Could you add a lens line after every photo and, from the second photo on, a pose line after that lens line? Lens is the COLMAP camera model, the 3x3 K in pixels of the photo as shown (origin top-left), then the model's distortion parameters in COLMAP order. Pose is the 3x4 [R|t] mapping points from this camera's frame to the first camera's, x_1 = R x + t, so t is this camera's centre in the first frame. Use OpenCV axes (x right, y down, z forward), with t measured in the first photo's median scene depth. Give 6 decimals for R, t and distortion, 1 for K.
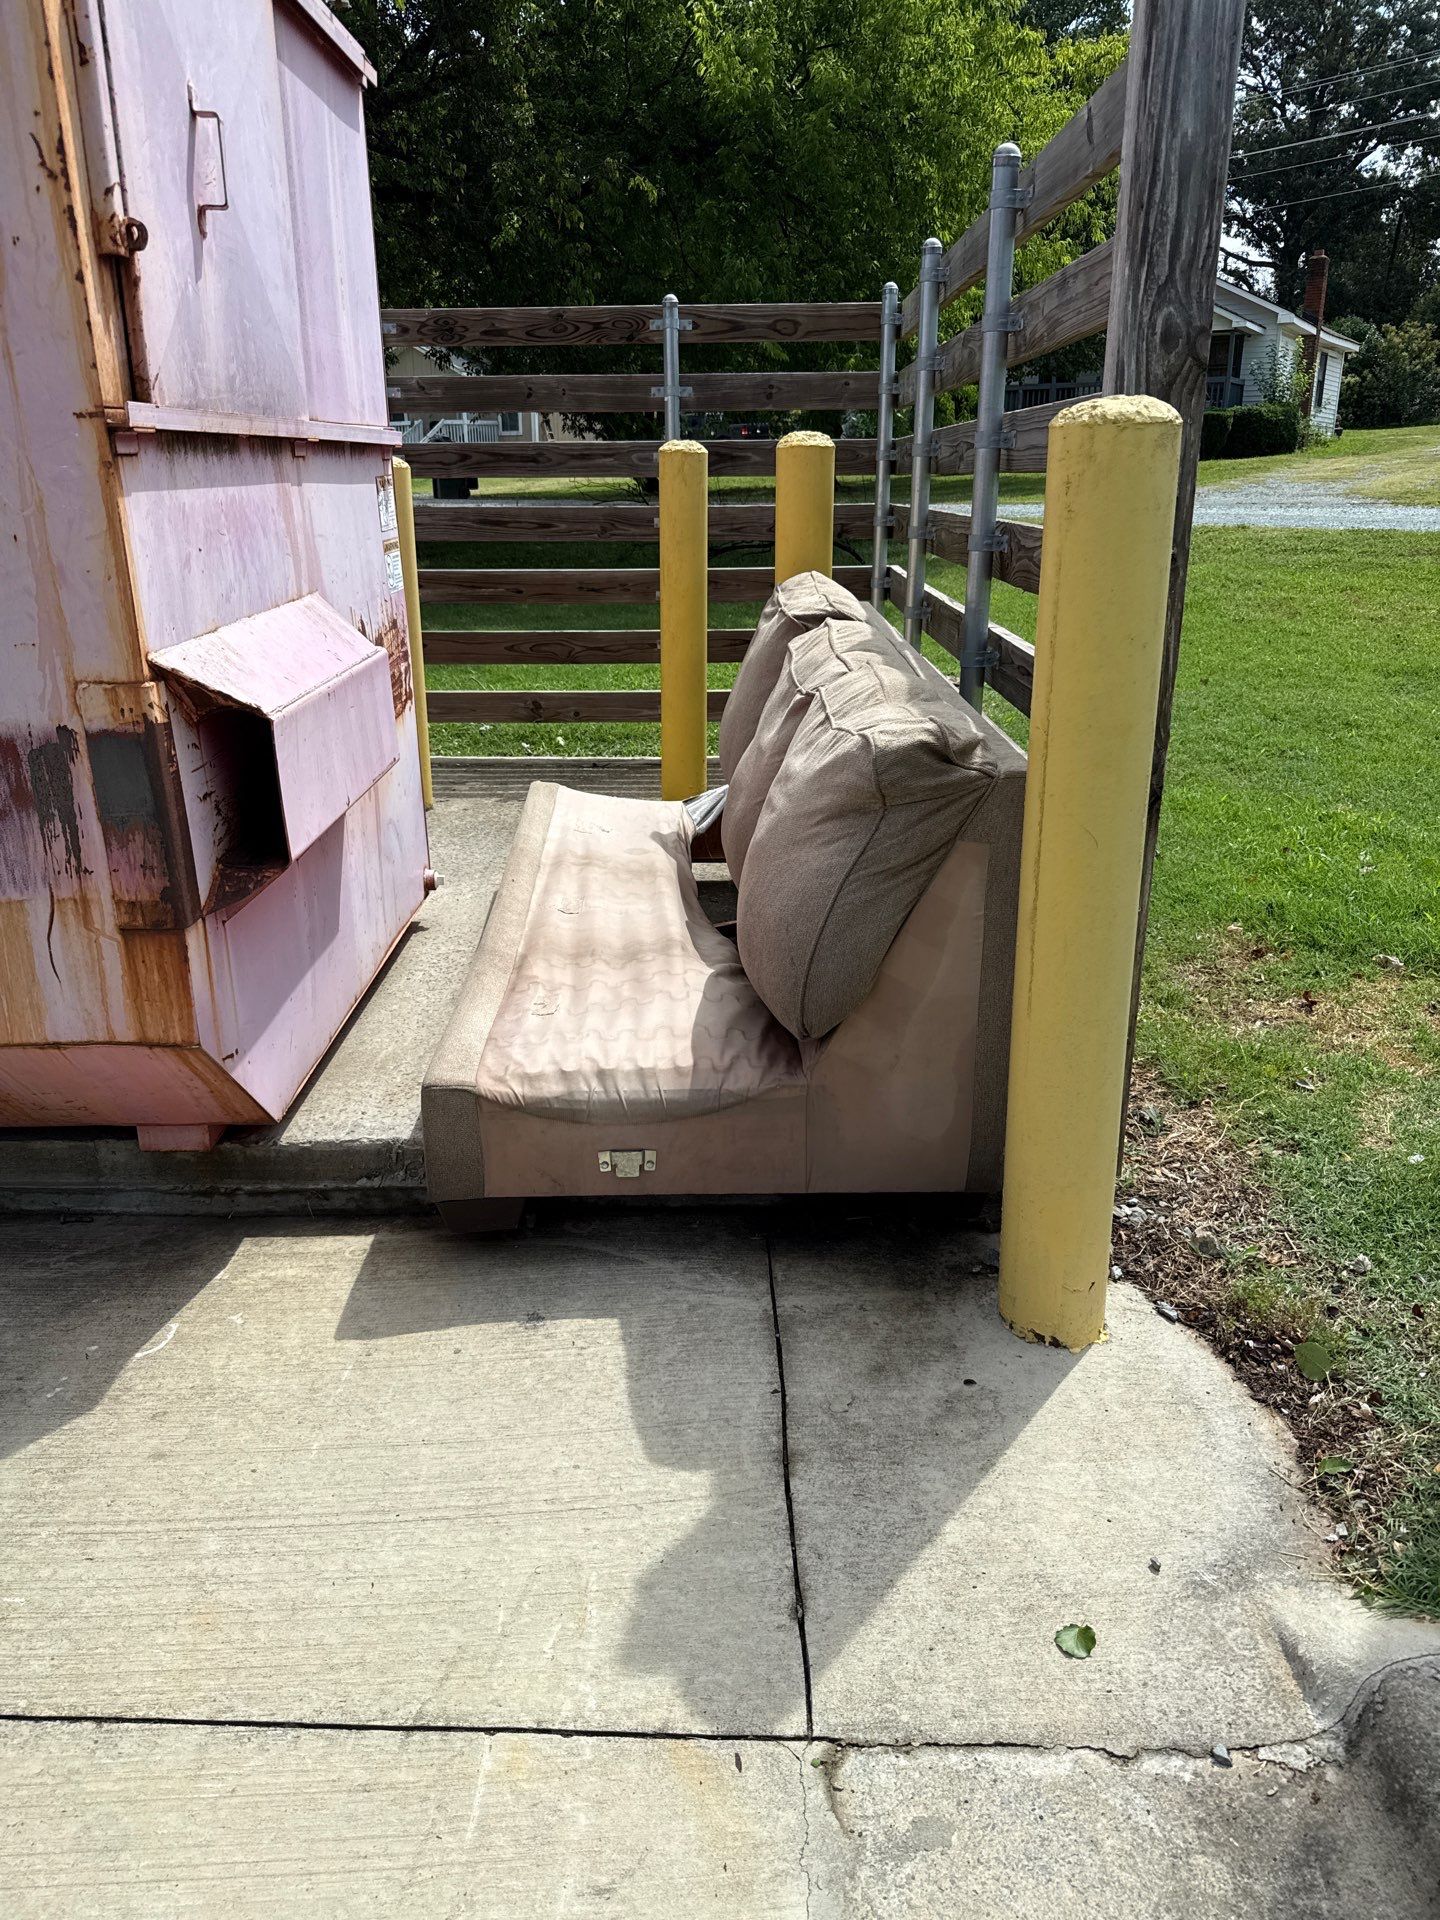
lens RADIAL K [[1409.7, 0, 678.0], [0, 1409.7, 960.7], [0, 0, 1]] dist [0.101836, -0.189646]
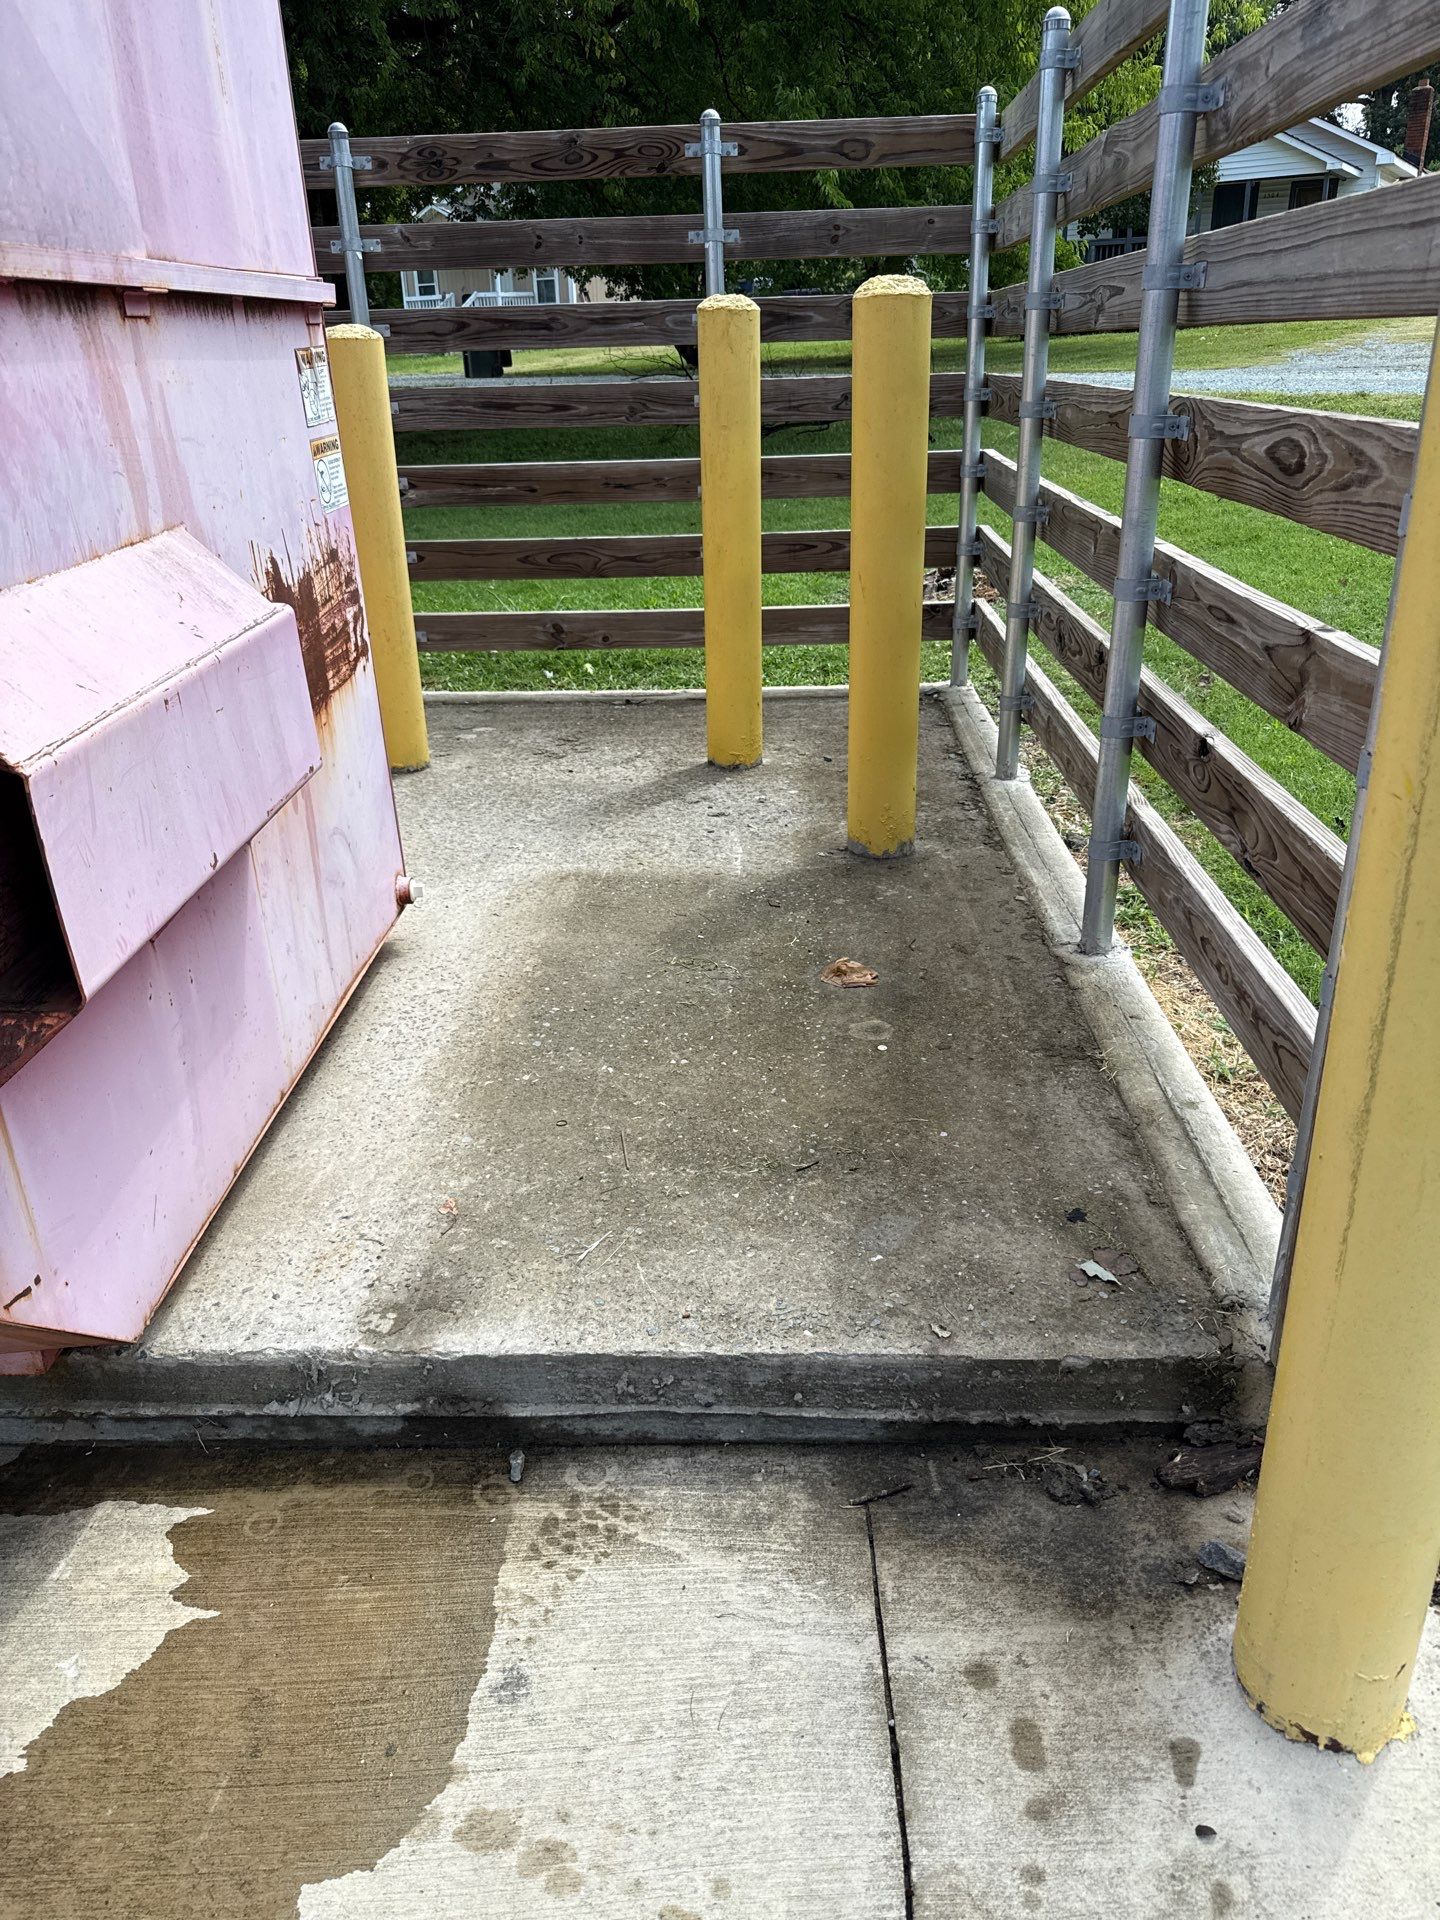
lens RADIAL K [[1382.2, 0, 720.0], [0, 1382.2, 960.0], [0, 0, 1]] dist [0.005542, -0.016210]
pose [[0.999816, -0.014745, -0.012246, 0.002774], [0.015764, 0.996018, 0.087747, -0.063640], [0.010903, -0.087924, 0.996068, 0.197610]]
